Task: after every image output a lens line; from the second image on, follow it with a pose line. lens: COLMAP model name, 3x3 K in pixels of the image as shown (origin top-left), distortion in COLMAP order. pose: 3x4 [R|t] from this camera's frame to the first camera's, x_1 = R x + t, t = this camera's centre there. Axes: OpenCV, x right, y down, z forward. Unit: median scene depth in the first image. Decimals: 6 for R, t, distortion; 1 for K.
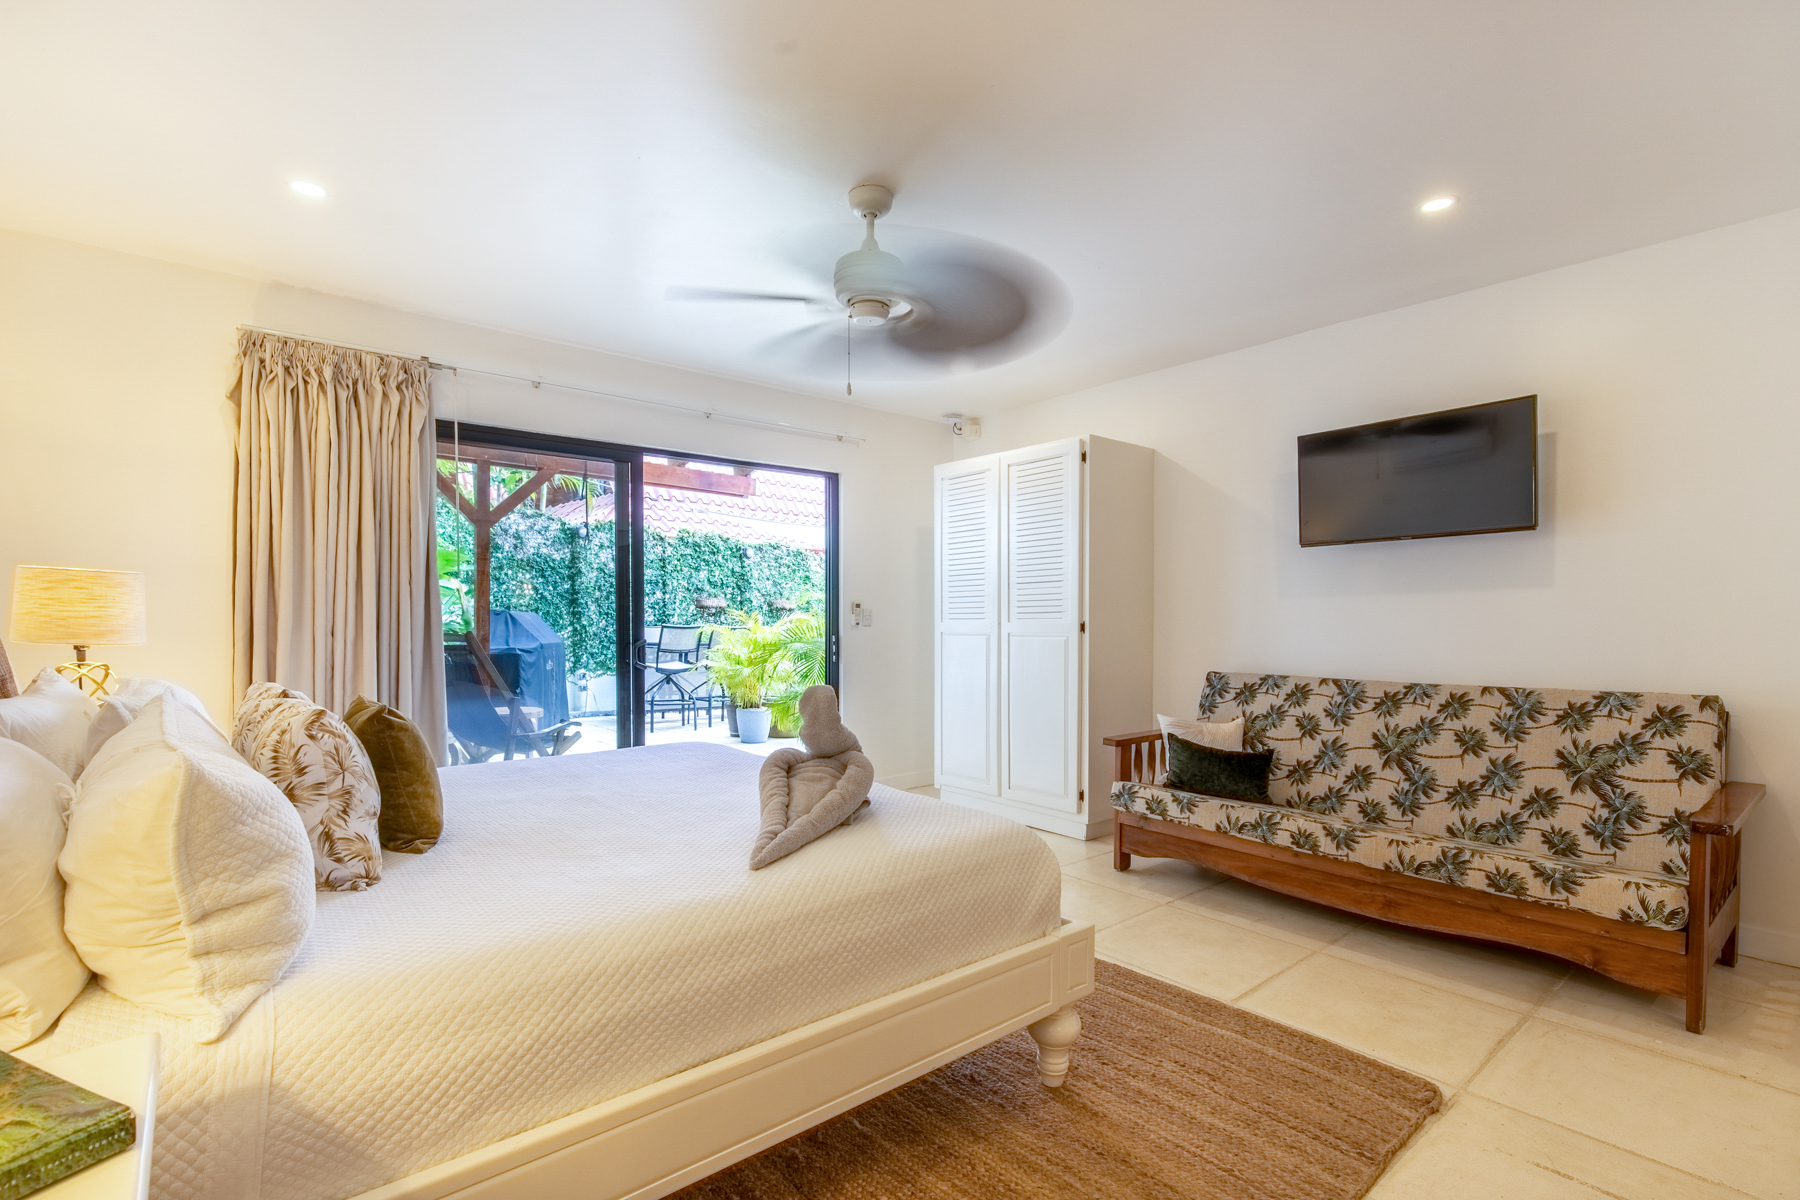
lens RADIAL K [[827.0, 0, 897.4], [0, 827.0, 607.8], [0, 0, 1]] dist [0.002174, -0.000238]
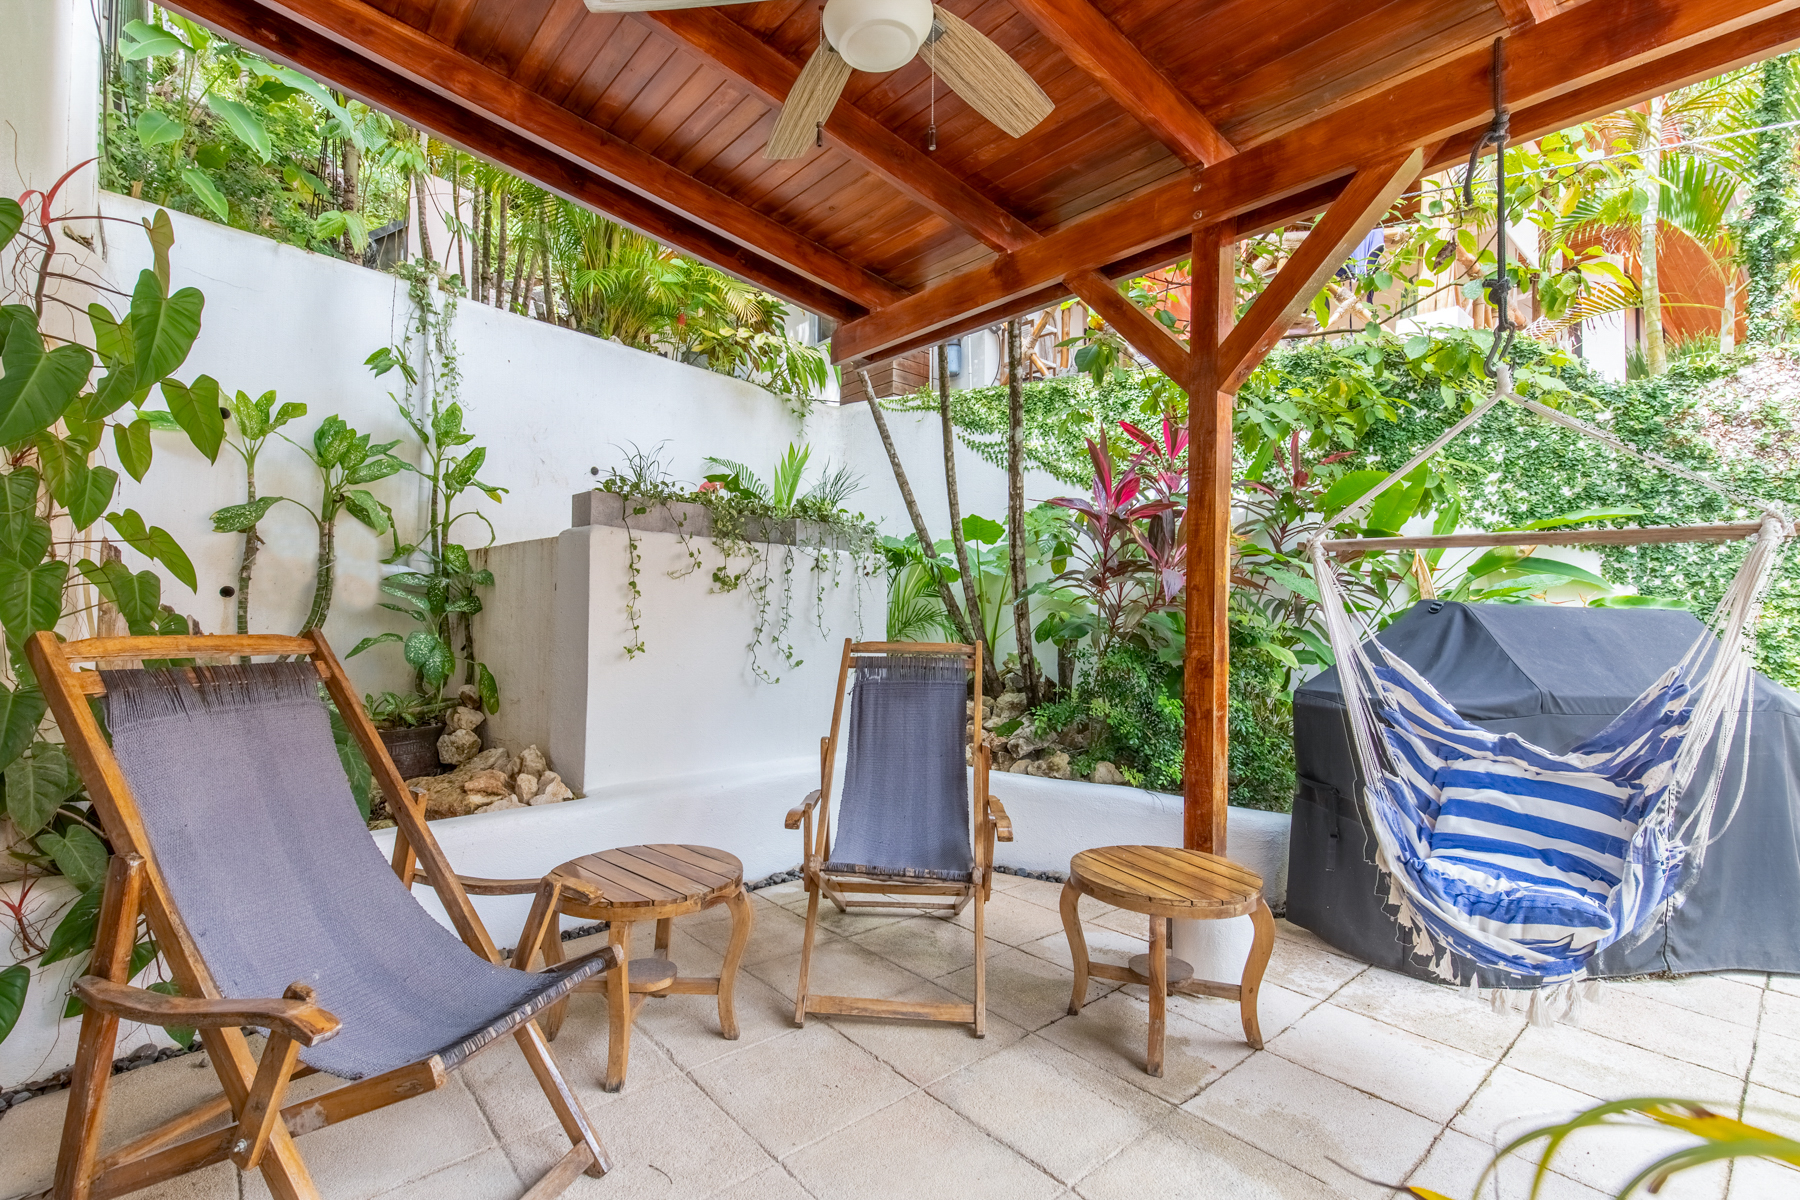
lens RADIAL K [[816.7, 0, 900.0], [0, 816.7, 600.0], [0, 0, 1]] dist [0.002362, -0.000063]
pose [[0.002871, -0.032212, -0.999477, -0.216511], [0.001656, 0.999480, -0.032208, 0.029909], [0.999995, -0.001562, 0.002922, 1.662461]]
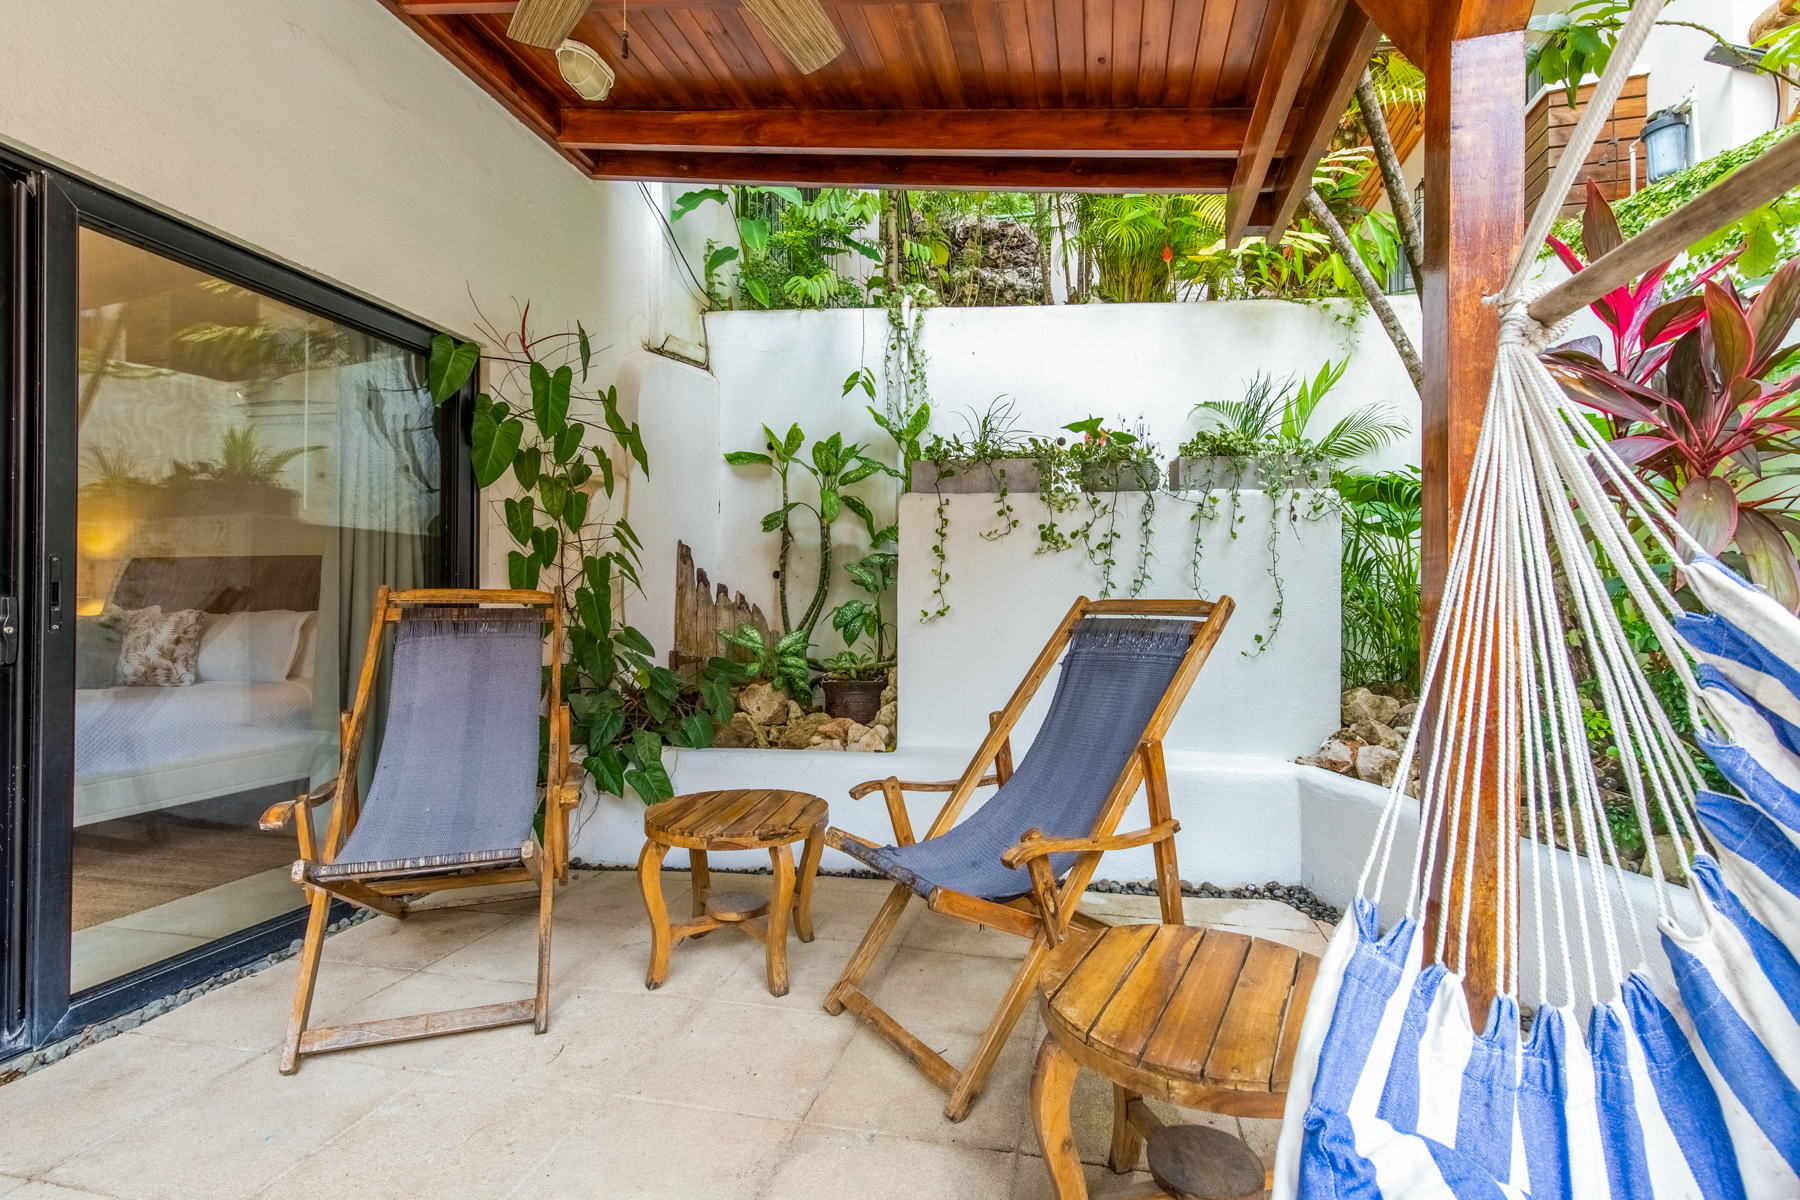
lens RADIAL K [[827.0, 0, 897.4], [0, 827.0, 607.8], [0, 0, 1]] dist [0.002174, -0.000238]
pose [[-0.807135, -0.009553, -0.590289, -0.582209], [0.000055, 0.999868, -0.016257, 0.067894], [0.590367, -0.013154, -0.807028, 2.126556]]
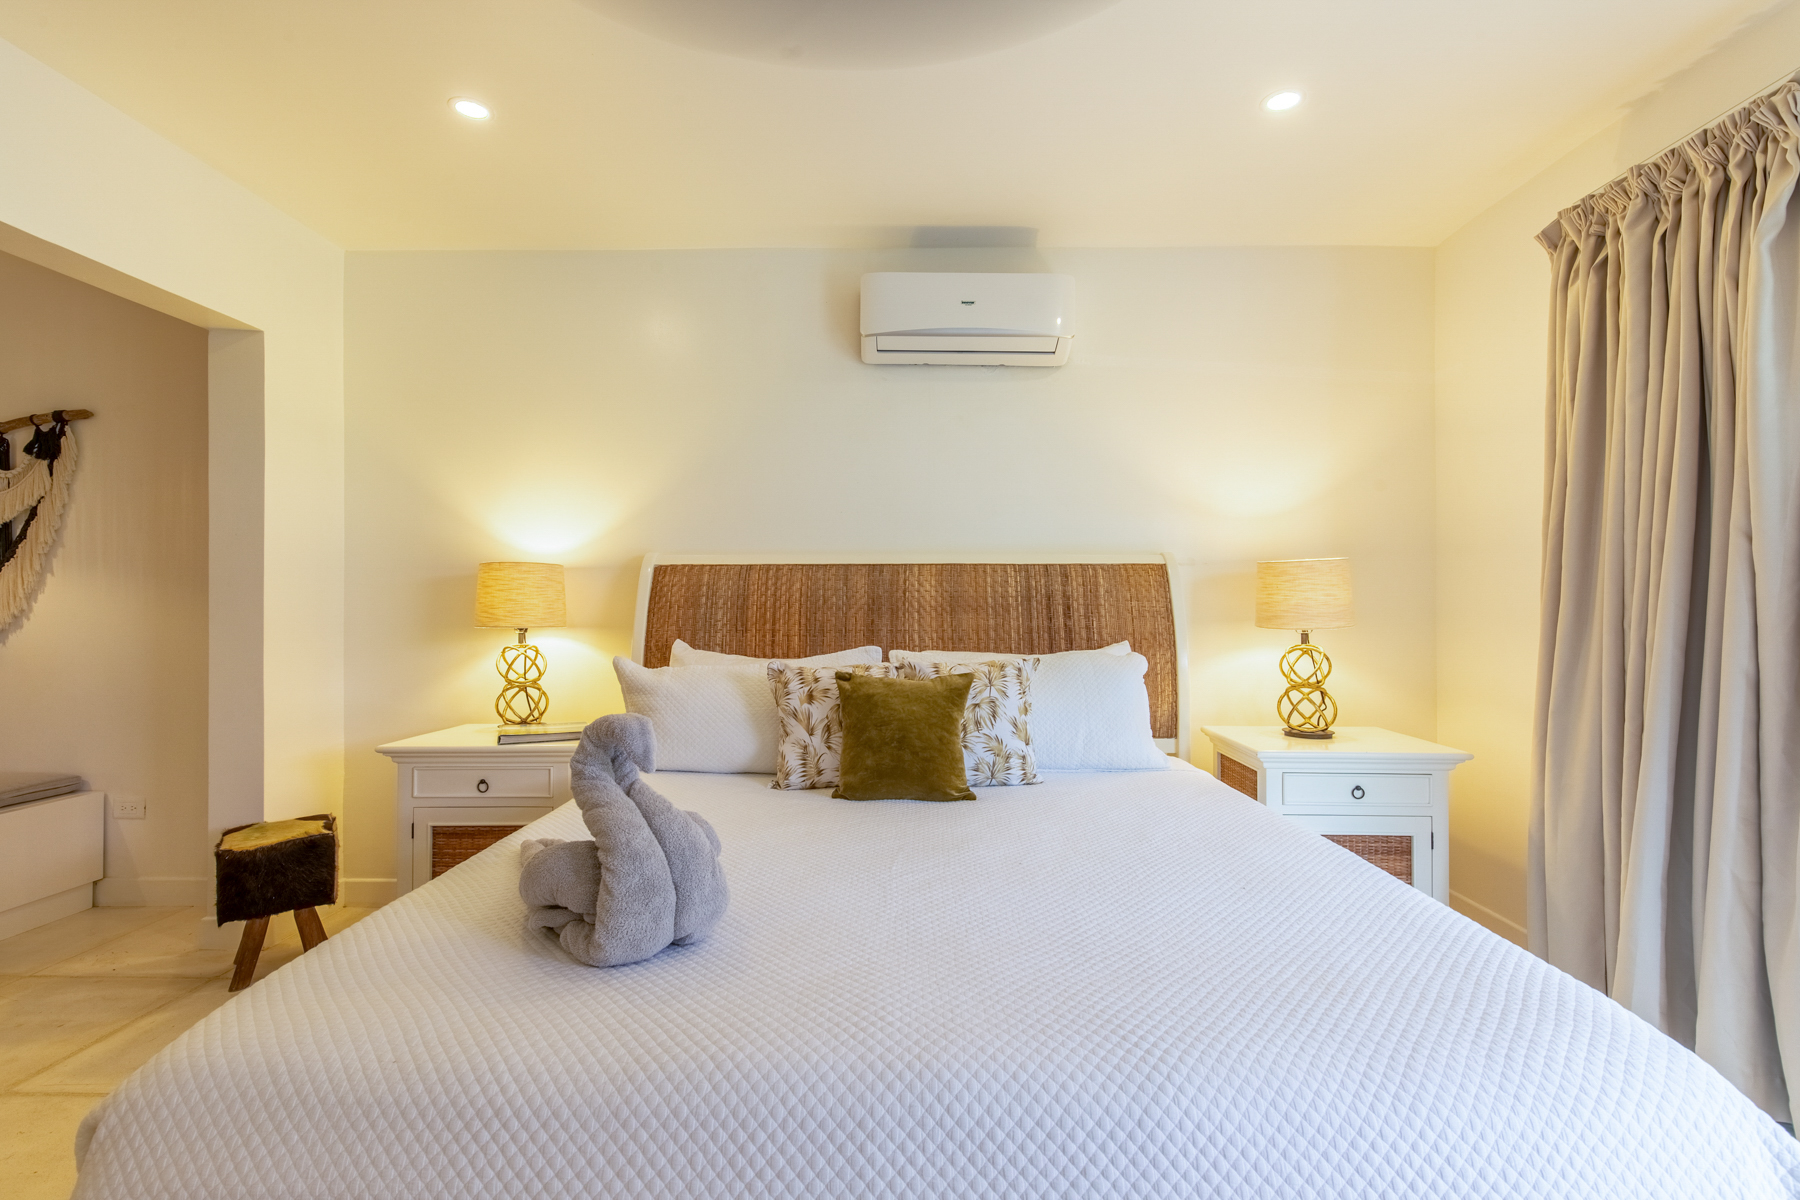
lens RADIAL K [[816.7, 0, 900.0], [0, 816.7, 600.0], [0, 0, 1]] dist [0.002362, -0.000063]
pose [[-0.664008, -0.004173, -0.747714, 0.135051], [0.009991, 0.999846, -0.014453, 0.012071], [0.747659, -0.017067, -0.663864, 0.991702]]
